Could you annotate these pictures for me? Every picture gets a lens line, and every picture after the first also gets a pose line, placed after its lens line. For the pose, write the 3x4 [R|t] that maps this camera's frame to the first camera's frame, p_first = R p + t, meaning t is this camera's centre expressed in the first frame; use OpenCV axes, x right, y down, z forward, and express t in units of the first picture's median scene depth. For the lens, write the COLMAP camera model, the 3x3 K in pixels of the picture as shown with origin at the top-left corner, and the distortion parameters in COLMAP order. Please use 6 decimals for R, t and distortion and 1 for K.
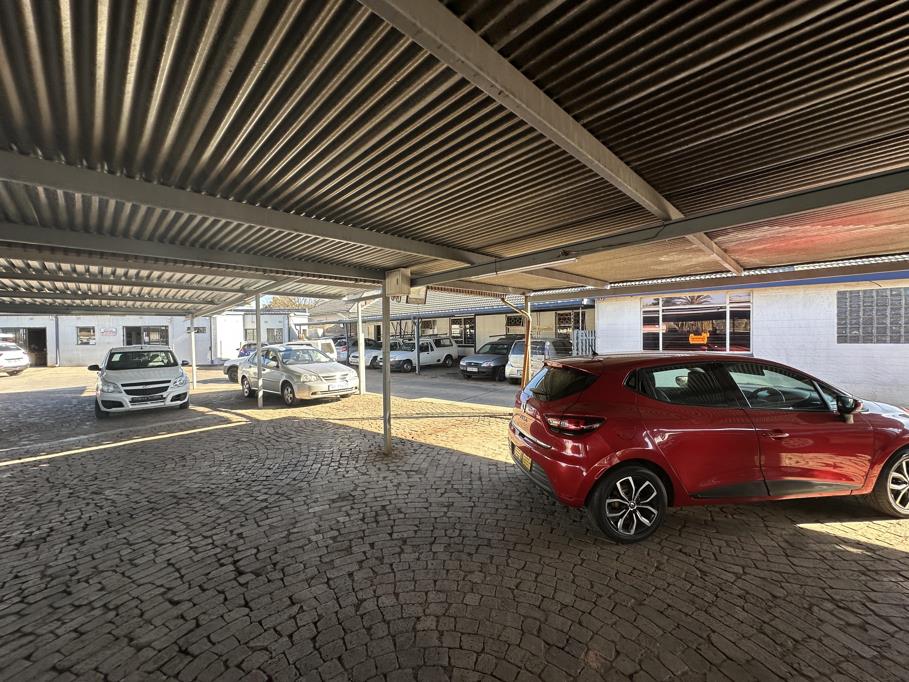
lens RADIAL K [[362.4, 0, 454.1], [0, 362.4, 340.8], [0, 0, 1]] dist [-0.008111, 0.001896]
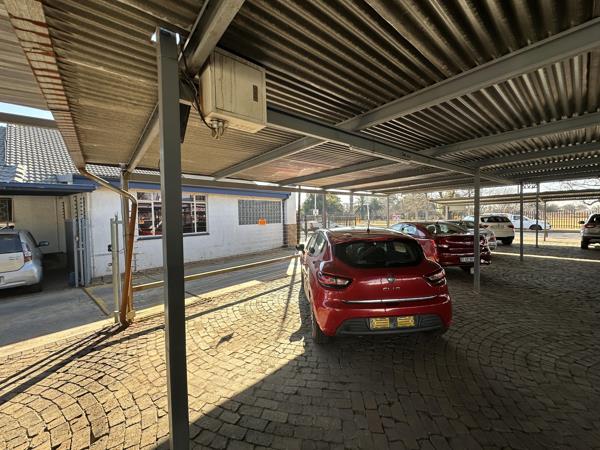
lens RADIAL K [[239.2, 0, 300.2], [0, 239.2, 223.8], [0, 0, 1]] dist [-0.008111, 0.001896]
pose [[0.093126, -0.016420, 0.995519, -0.376536], [0.038619, 0.999171, 0.012867, -0.006605], [-0.994905, 0.037248, 0.093683, 0.786422]]
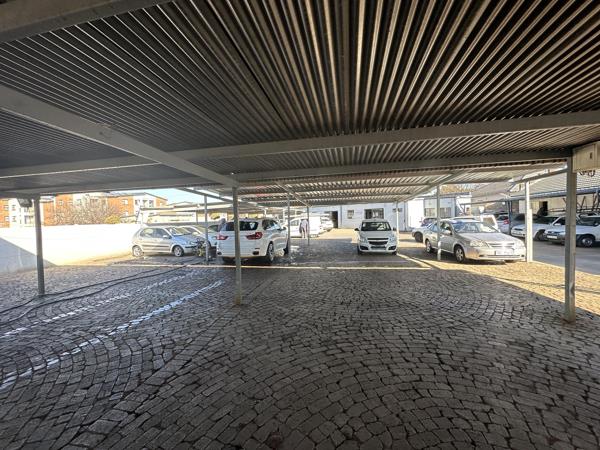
lens RADIAL K [[239.2, 0, 299.7], [0, 239.2, 225.1], [0, 0, 1]] dist [-0.008111, 0.001896]
pose [[0.541168, 0.025728, -0.840521, -0.031268], [0.005357, 0.999406, 0.034040, 0.001401], [0.840897, -0.022924, 0.540709, -0.035327]]
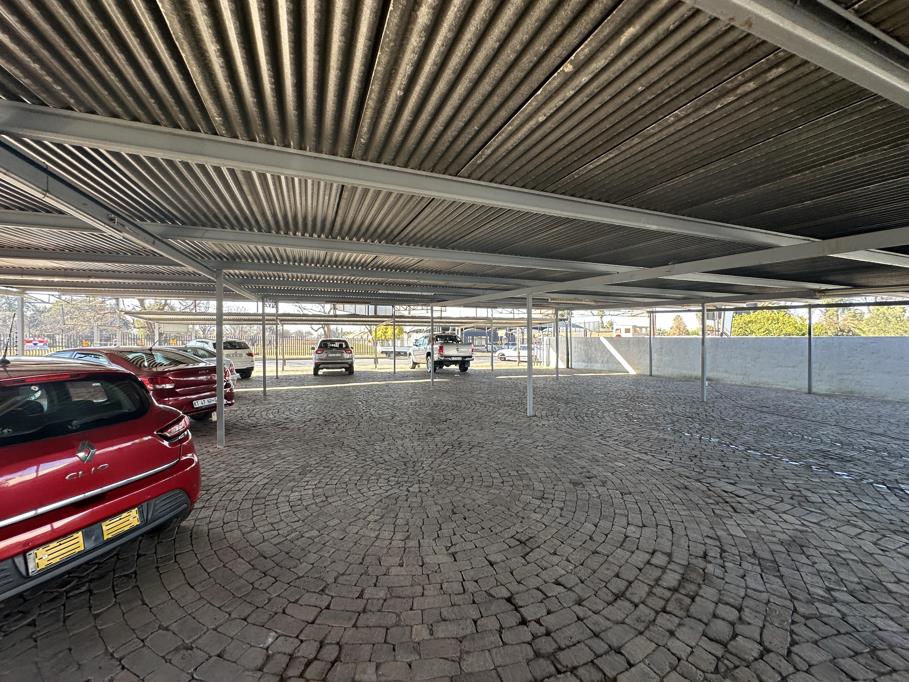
lens RADIAL K [[362.4, 0, 455.6], [0, 362.4, 340.0], [0, 0, 1]] dist [-0.008111, 0.001896]
pose [[-0.917330, 0.013250, 0.397907, -0.379757], [0.022862, 0.999550, 0.019421, 0.003246], [-0.397471, 0.026913, -0.917220, 0.839933]]
